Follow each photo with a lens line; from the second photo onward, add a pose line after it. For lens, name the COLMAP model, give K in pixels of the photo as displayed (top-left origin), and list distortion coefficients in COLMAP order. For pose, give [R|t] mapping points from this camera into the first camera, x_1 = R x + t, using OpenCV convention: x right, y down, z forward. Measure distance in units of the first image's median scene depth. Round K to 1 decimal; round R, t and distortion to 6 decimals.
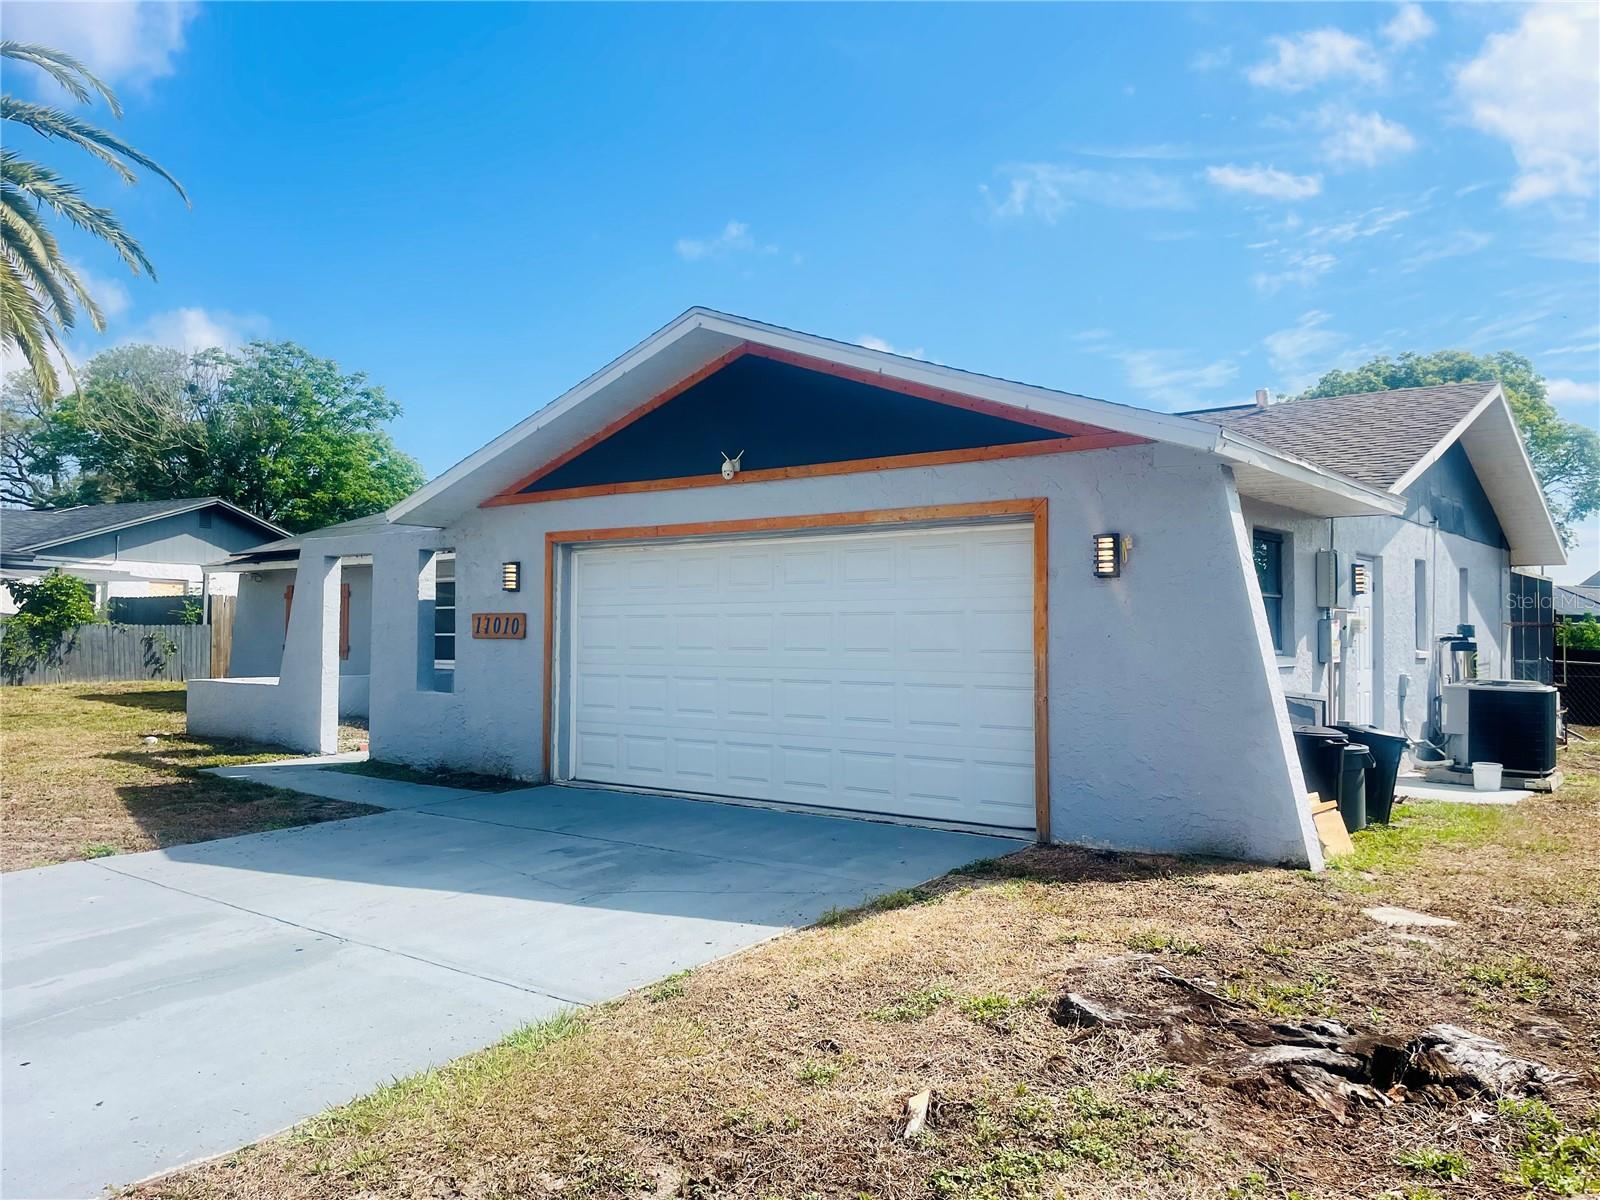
lens RADIAL K [[1186.7, 0, 806.3], [0, 1186.7, 600.9], [0, 0, 1]] dist [0.093887, -0.116934]
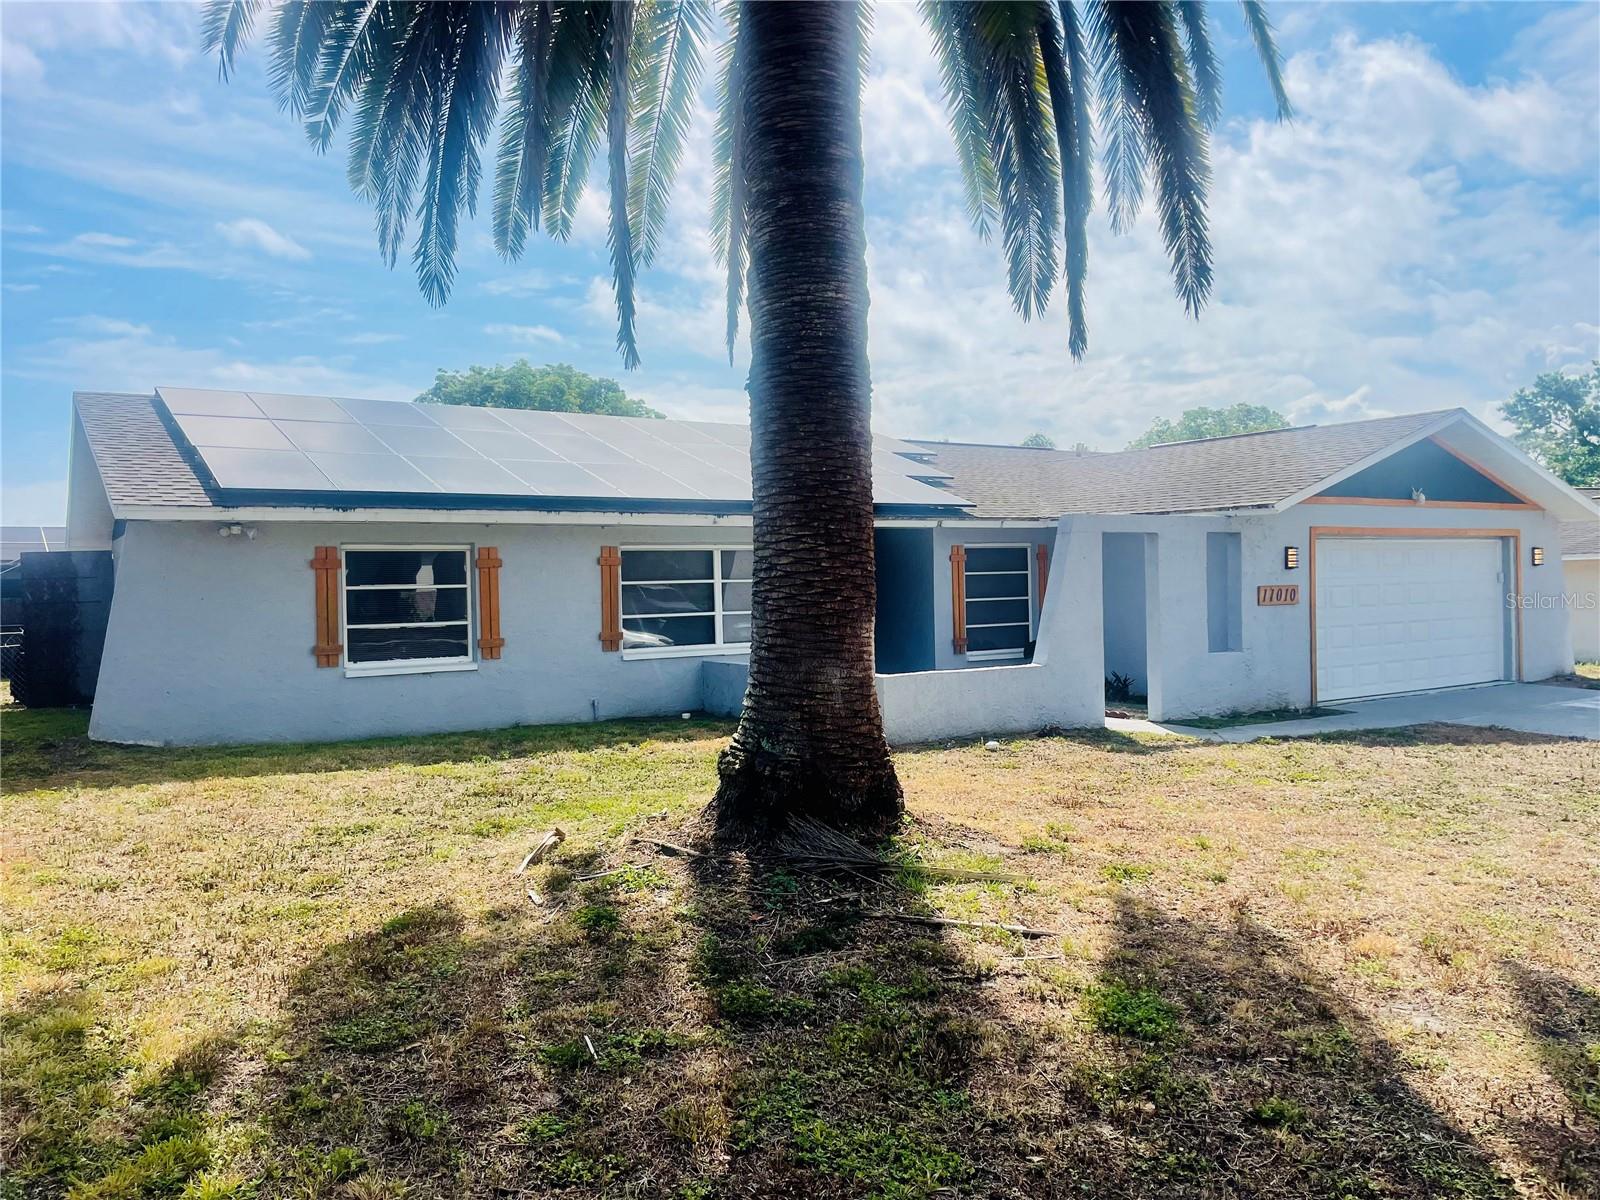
lens RADIAL K [[1186.7, 0, 806.3], [0, 1186.7, 600.9], [0, 0, 1]] dist [0.093887, -0.116934]
pose [[0.326129, -0.021965, 0.945070, -1.665864], [-0.005830, 0.999664, 0.025246, -0.002104], [-0.945307, -0.013743, 0.325891, 1.069689]]
